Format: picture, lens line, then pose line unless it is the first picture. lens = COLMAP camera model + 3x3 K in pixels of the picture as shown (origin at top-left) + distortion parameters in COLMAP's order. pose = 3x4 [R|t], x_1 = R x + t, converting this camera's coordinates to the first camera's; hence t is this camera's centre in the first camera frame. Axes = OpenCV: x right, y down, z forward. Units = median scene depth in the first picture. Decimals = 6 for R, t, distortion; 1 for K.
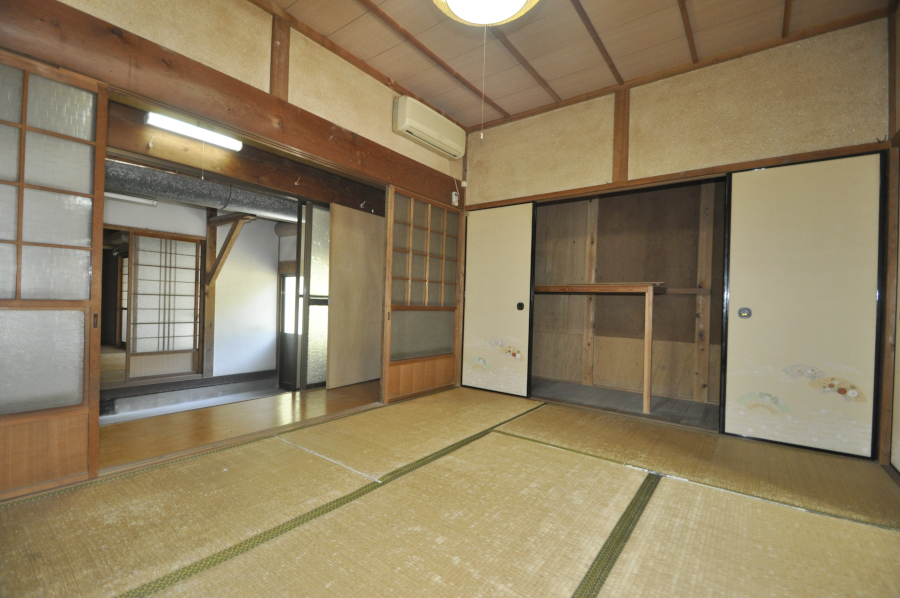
lens RADIAL K [[399.9, 0, 442.8], [0, 399.9, 307.7], [0, 0, 1]] dist [0.002191, -0.000404]
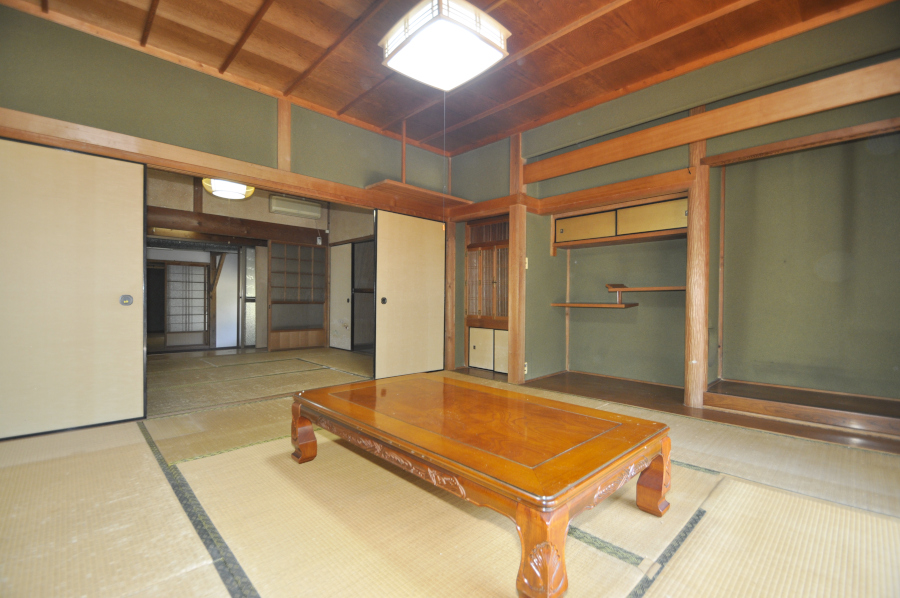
lens RADIAL K [[399.9, 0, 447.7], [0, 399.9, 303.2], [0, 0, 1]] dist [0.002191, -0.000404]
pose [[0.988815, -0.019166, -0.147912, 0.687325], [0.018117, 0.999800, -0.008437, 0.024662], [0.148044, 0.005663, 0.988965, -0.542734]]
